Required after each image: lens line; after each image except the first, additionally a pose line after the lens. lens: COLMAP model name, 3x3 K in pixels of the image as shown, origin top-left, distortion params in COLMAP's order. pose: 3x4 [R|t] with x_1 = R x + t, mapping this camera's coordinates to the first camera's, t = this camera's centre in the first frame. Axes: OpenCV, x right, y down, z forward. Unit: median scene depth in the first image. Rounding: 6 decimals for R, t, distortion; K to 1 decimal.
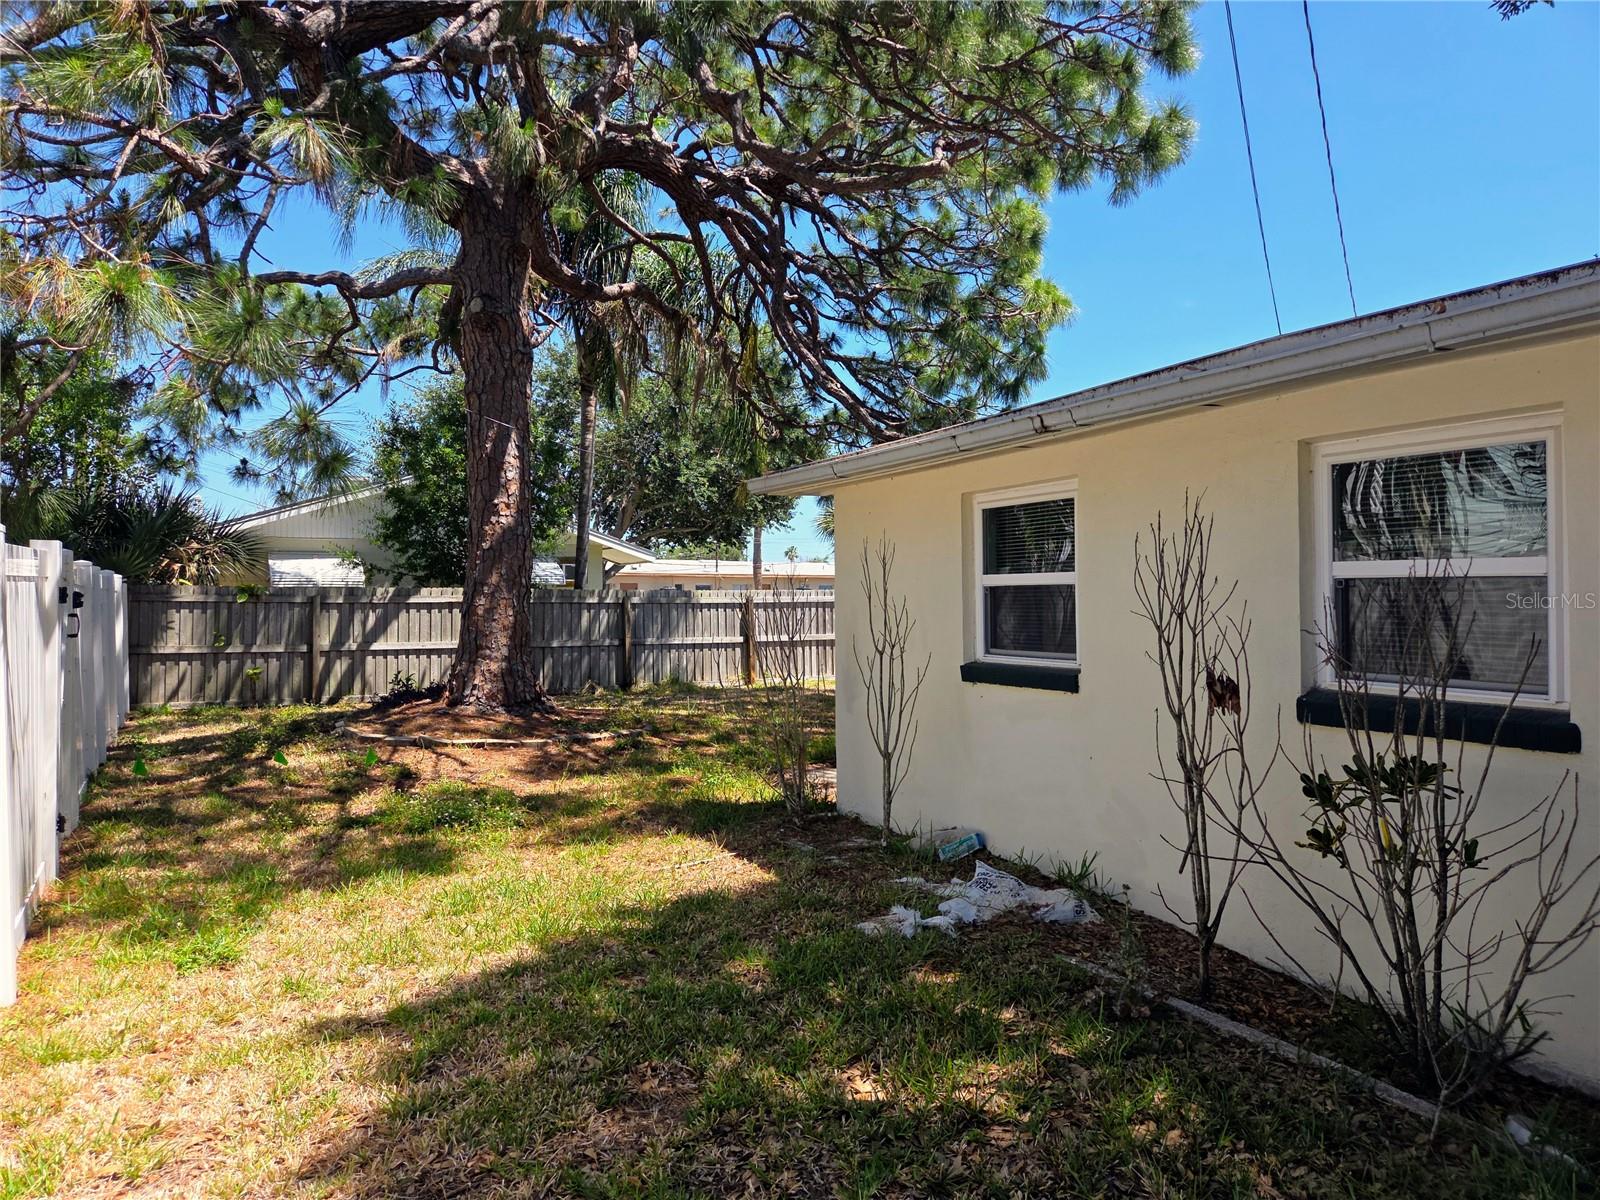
lens RADIAL K [[1085.9, 0, 802.4], [0, 1085.9, 590.7], [0, 0, 1]] dist [0.070099, -0.061696]
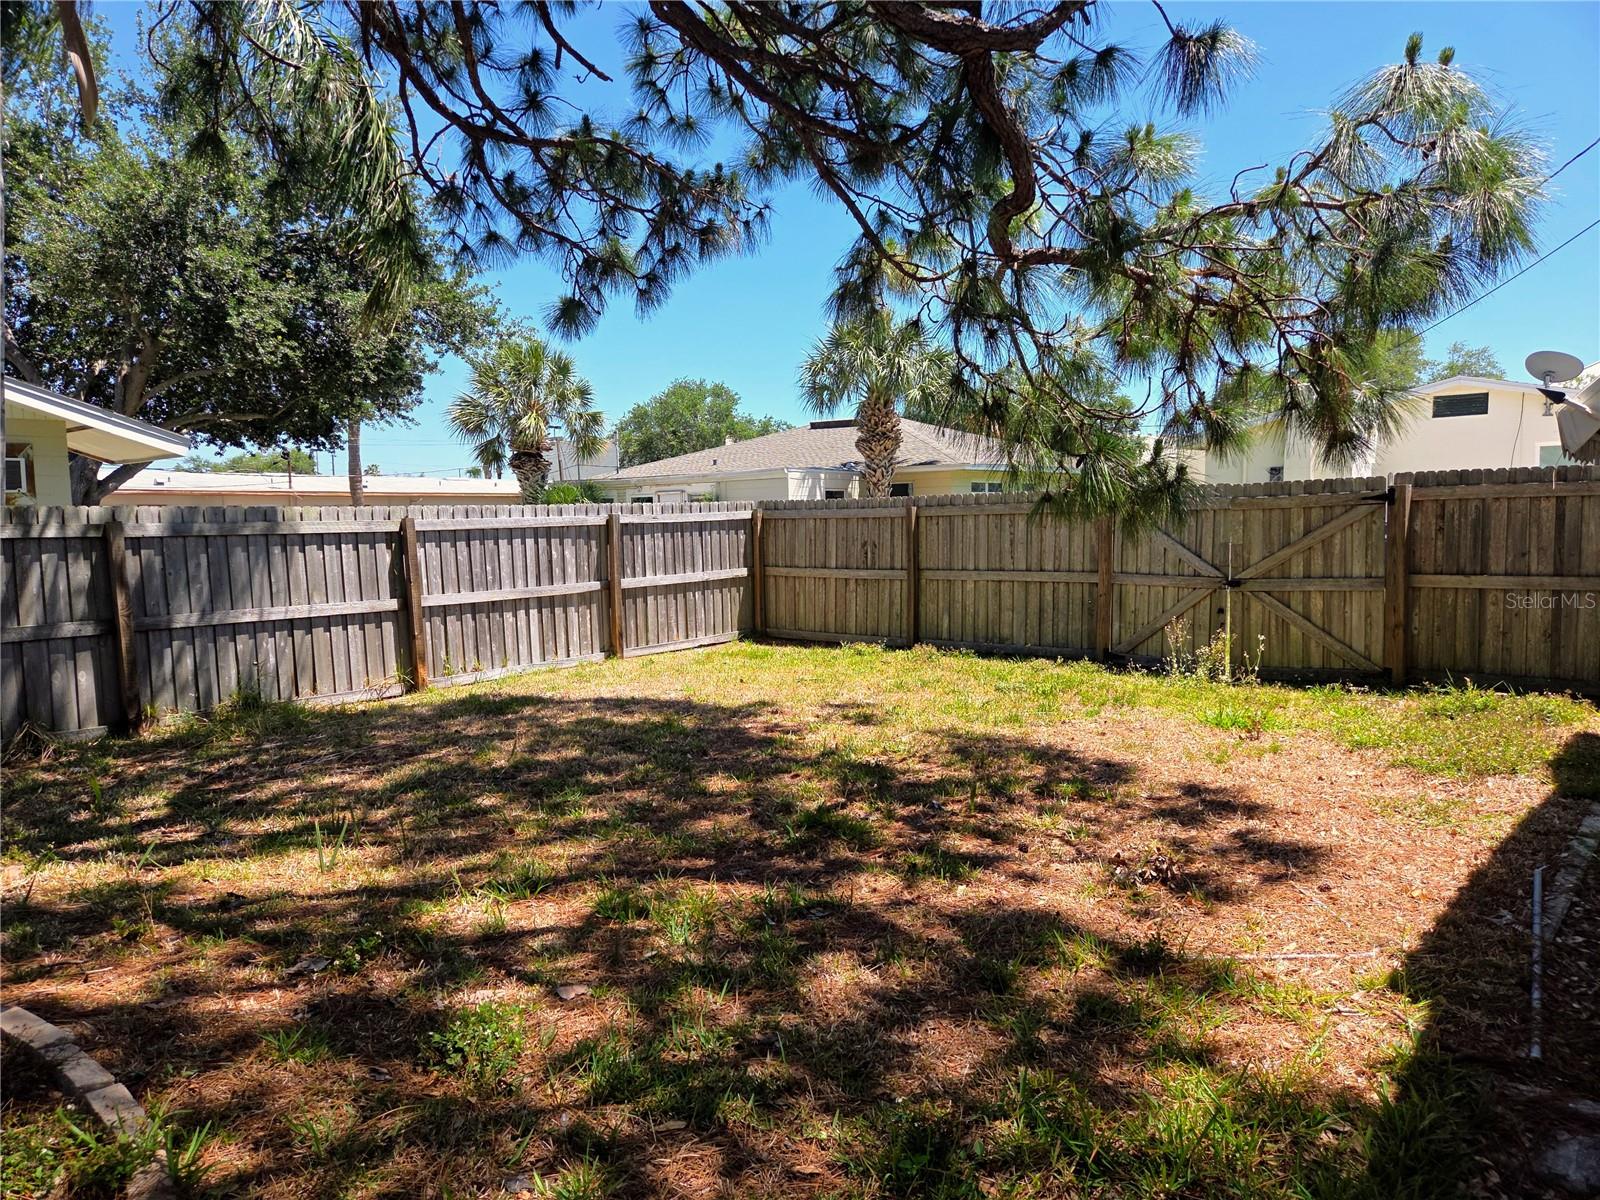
lens RADIAL K [[1071.3, 0, 793.0], [0, 1071.3, 590.6], [0, 0, 1]] dist [0.076223, -0.067315]
pose [[0.933634, -0.038784, 0.356122, -0.063901], [0.011984, 0.996947, 0.077156, 0.002006], [-0.358027, -0.067767, 0.931249, 0.485036]]
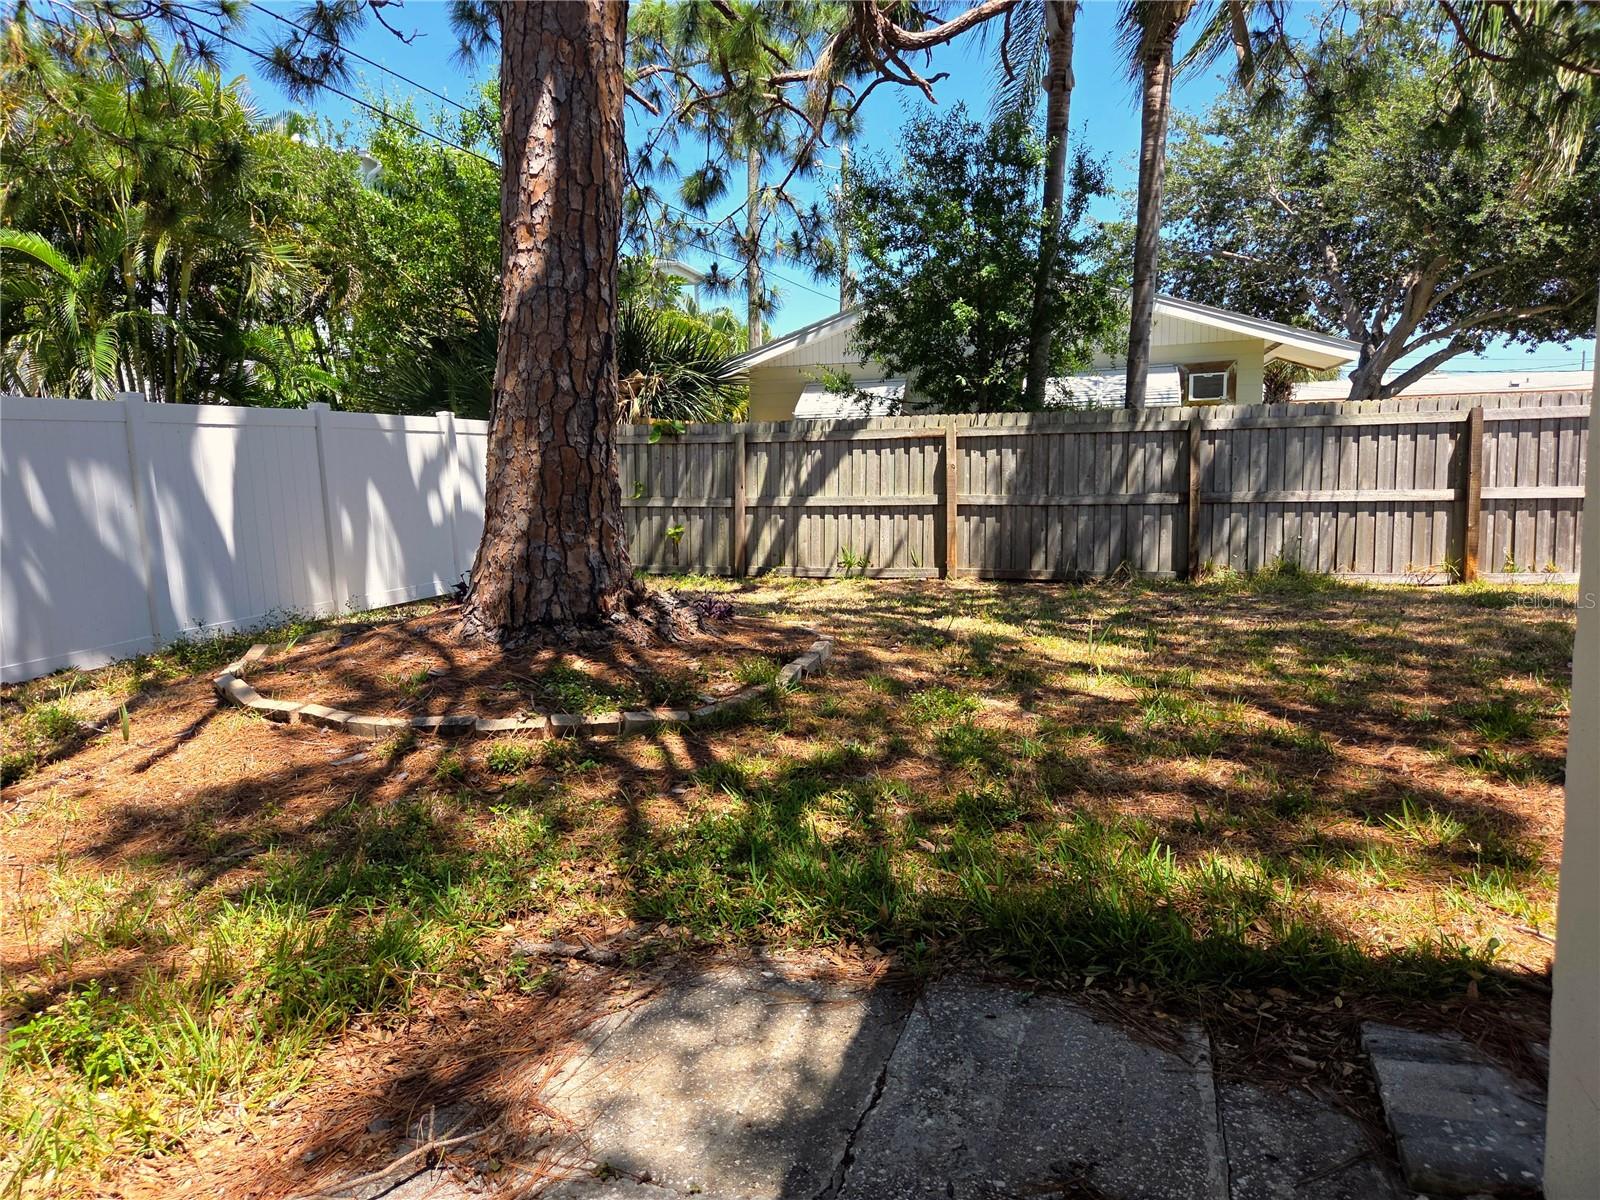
lens RADIAL K [[1085.9, 0, 802.4], [0, 1085.9, 590.7], [0, 0, 1]] dist [0.070099, -0.061696]
pose [[0.688636, 0.072545, -0.721469, 0.115523], [0.028713, 0.991474, 0.127100, 0.015601], [0.724539, -0.108241, 0.680682, 0.440267]]
